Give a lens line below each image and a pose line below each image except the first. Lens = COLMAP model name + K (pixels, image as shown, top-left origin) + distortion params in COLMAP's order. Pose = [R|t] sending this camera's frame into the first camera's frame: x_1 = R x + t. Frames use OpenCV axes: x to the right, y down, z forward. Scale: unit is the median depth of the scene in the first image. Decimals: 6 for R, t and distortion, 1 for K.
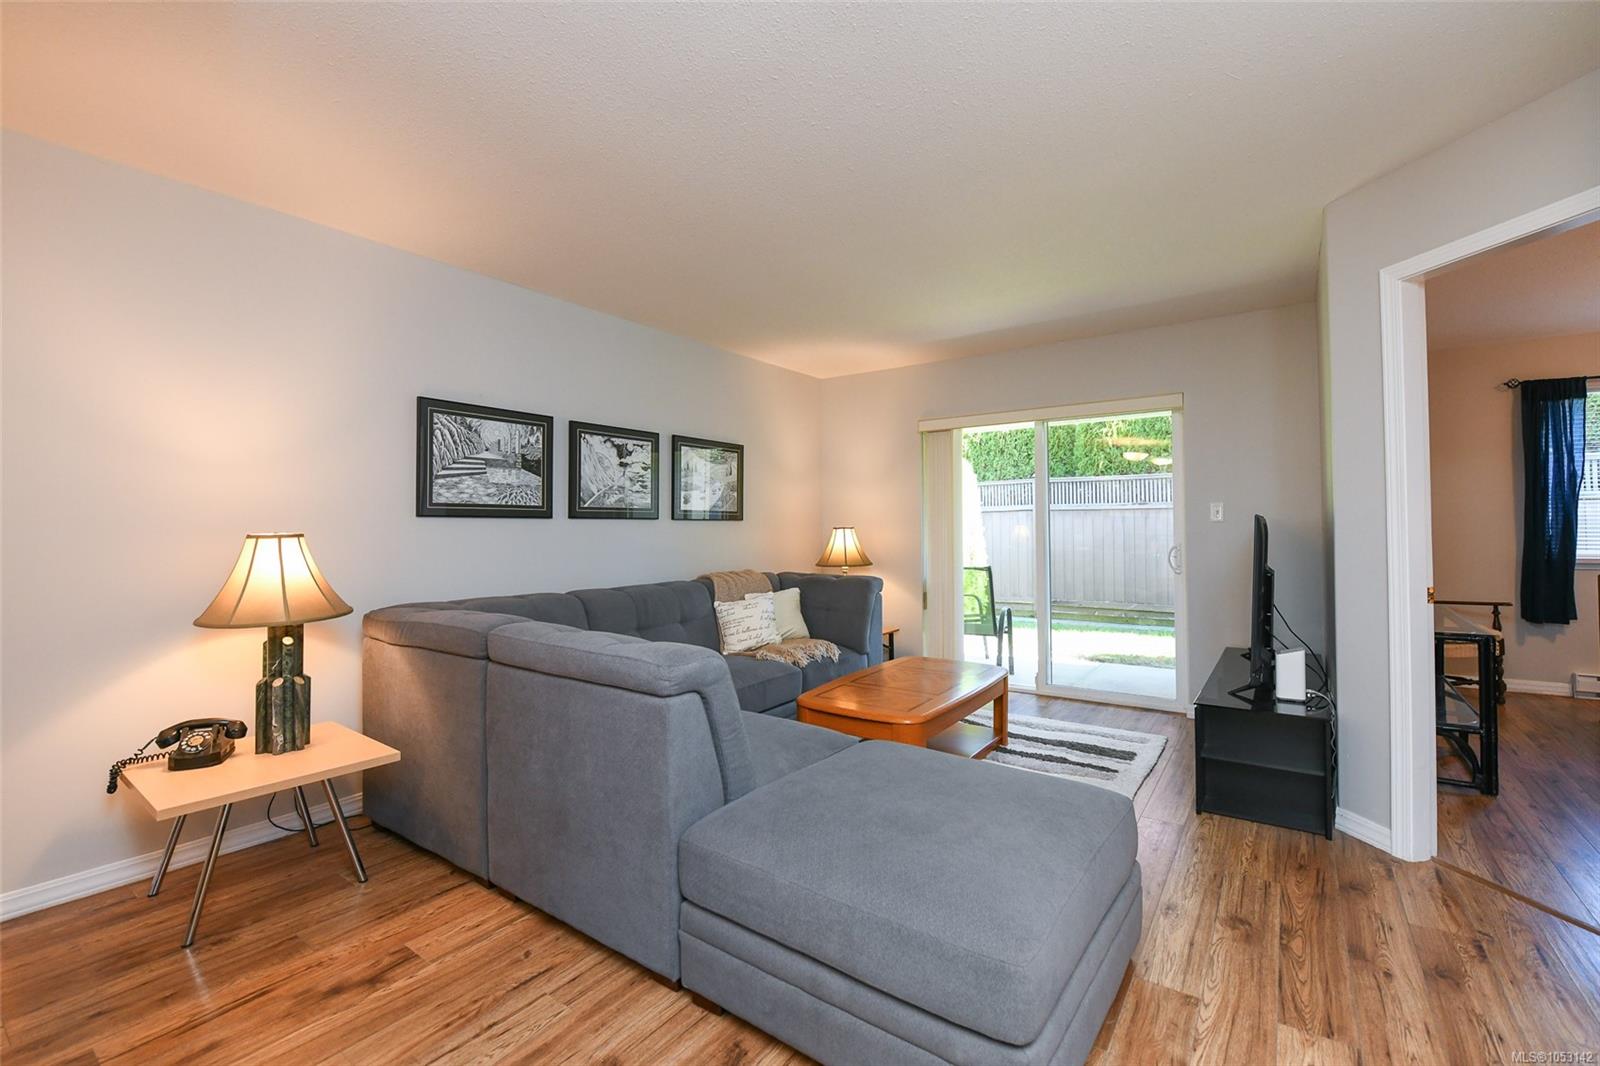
lens RADIAL K [[674.0, 0, 816.2], [0, 674.0, 530.9], [0, 0, 1]] dist [-0.002794, -0.004469]
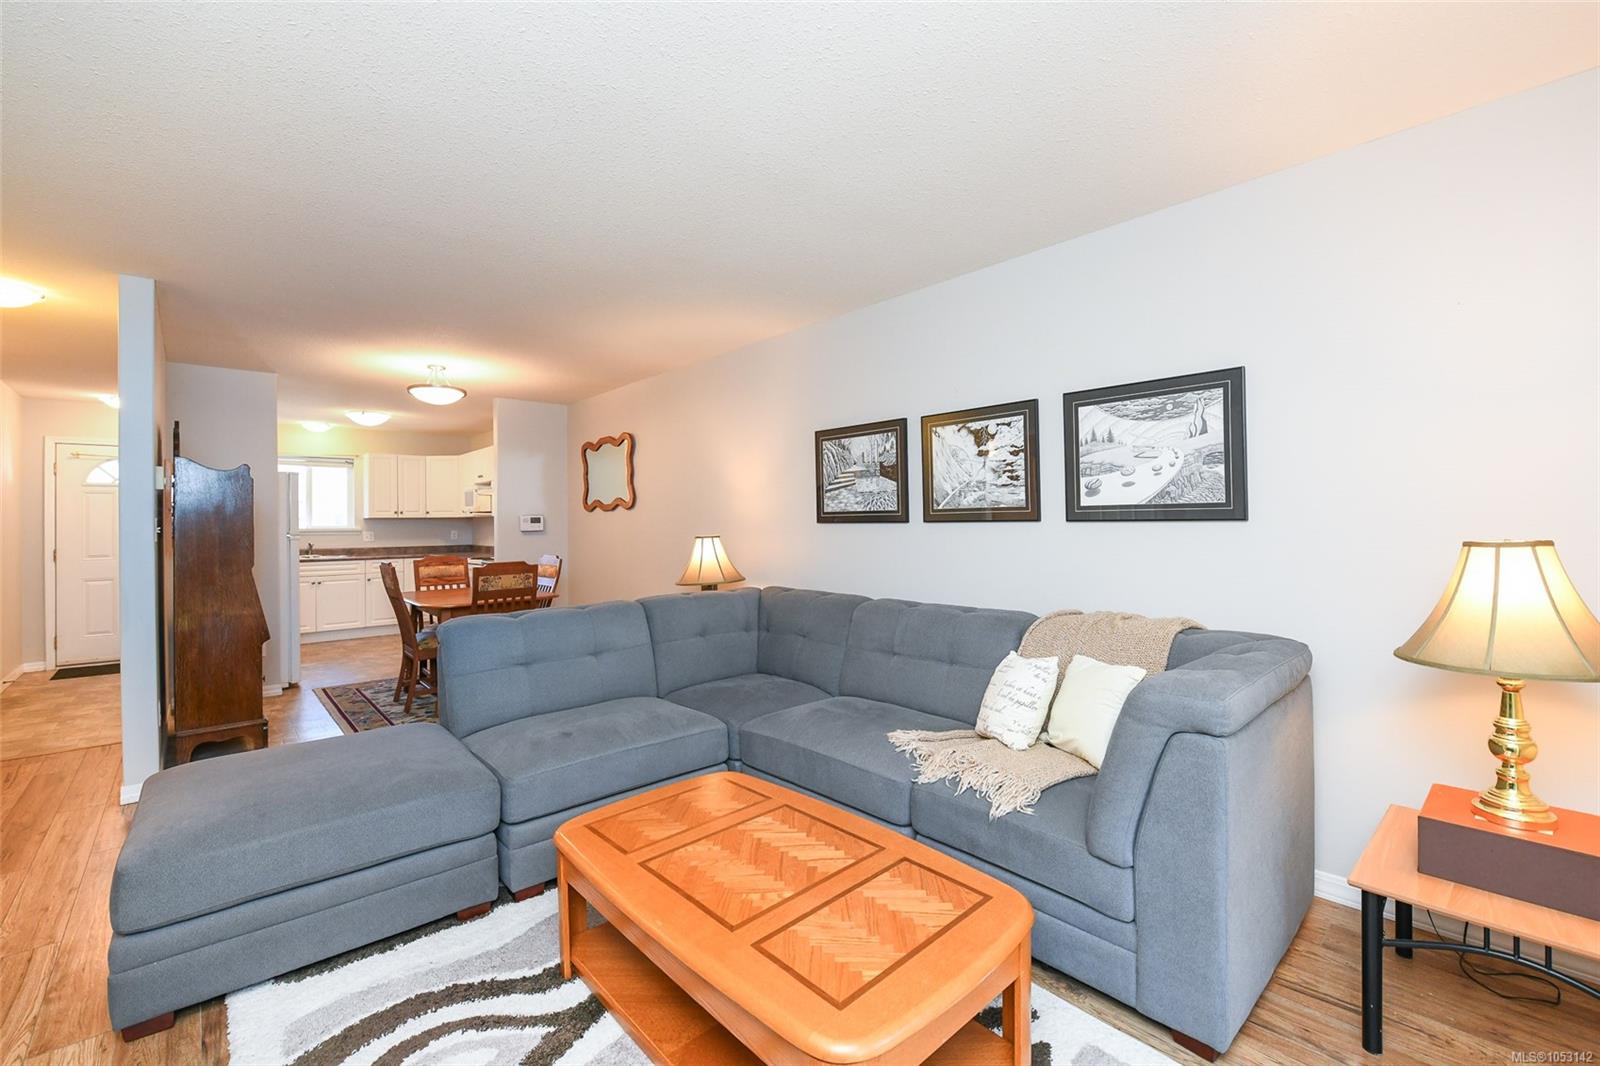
lens RADIAL K [[674.0, 0, 816.2], [0, 674.0, 530.9], [0, 0, 1]] dist [-0.002794, -0.004469]
pose [[-0.207759, 0.007685, -0.978150, 0.555058], [-0.003525, 0.999957, 0.008605, -0.014016], [0.978174, 0.005236, -0.207723, 1.020688]]
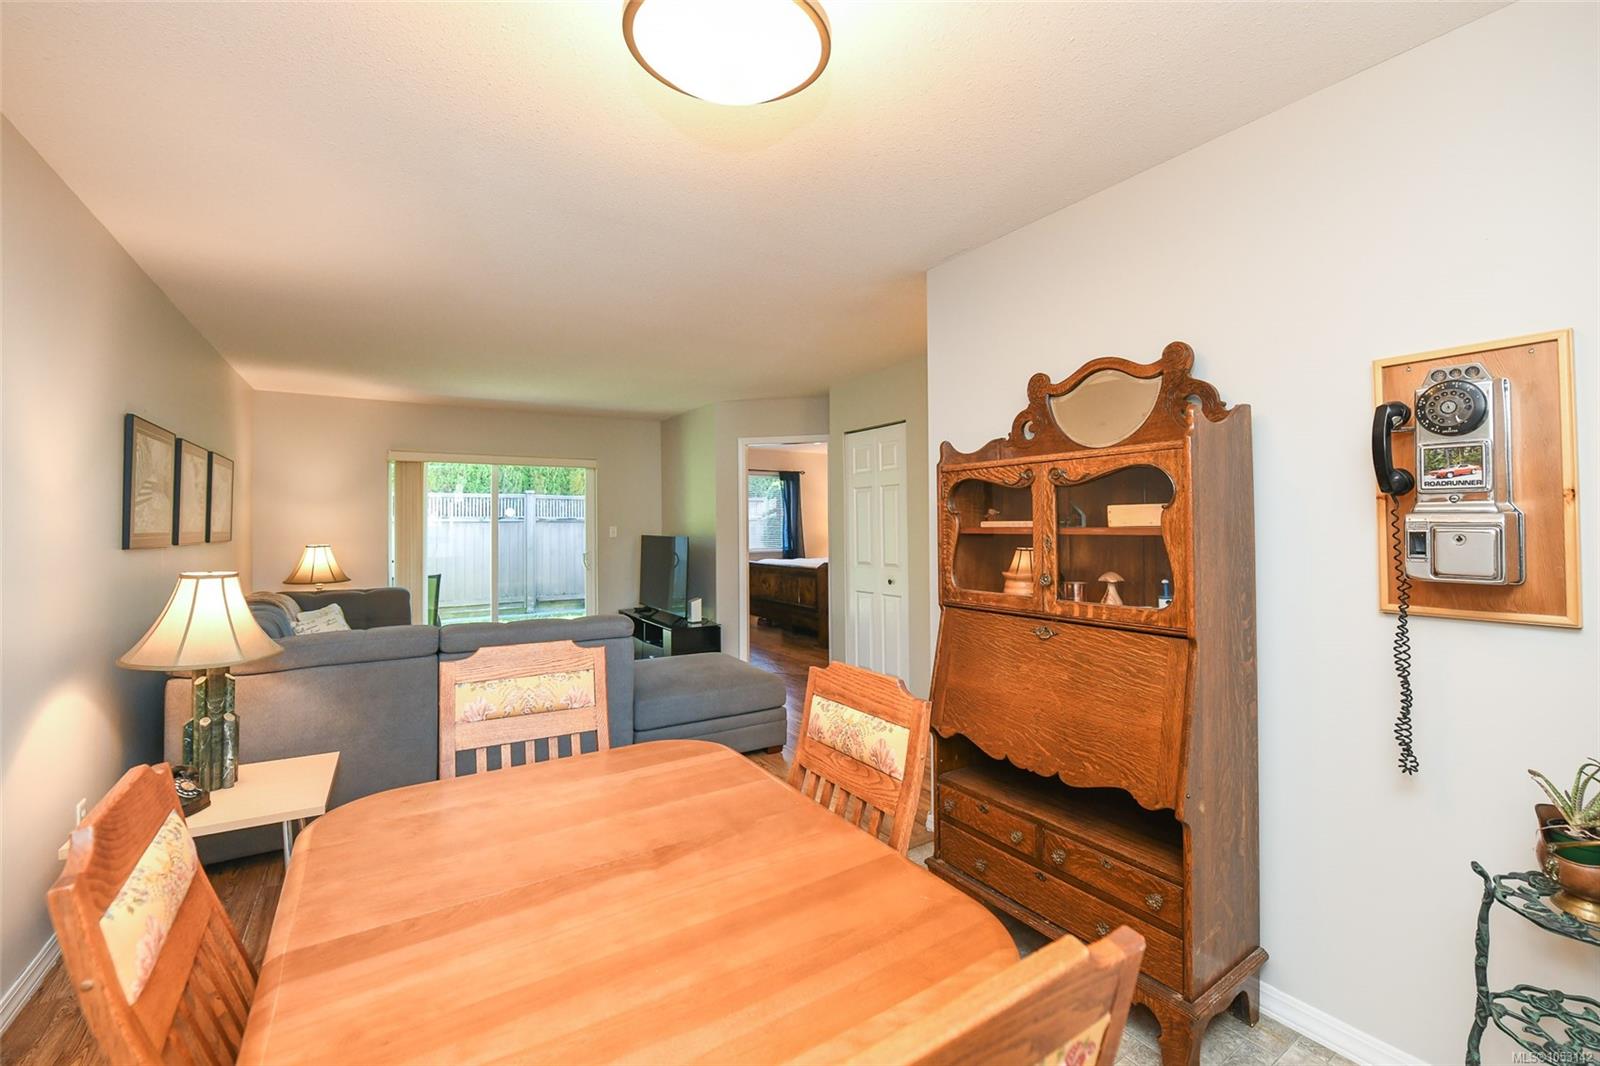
lens RADIAL K [[655.5, 0, 807.3], [0, 655.5, 513.3], [0, 0, 1]] dist [-0.000652, -0.007550]
pose [[0.375072, 0.016361, 0.926851, -0.842919], [0.008907, 0.999734, -0.021252, -0.034687], [-0.926953, 0.016226, 0.374827, -0.112678]]
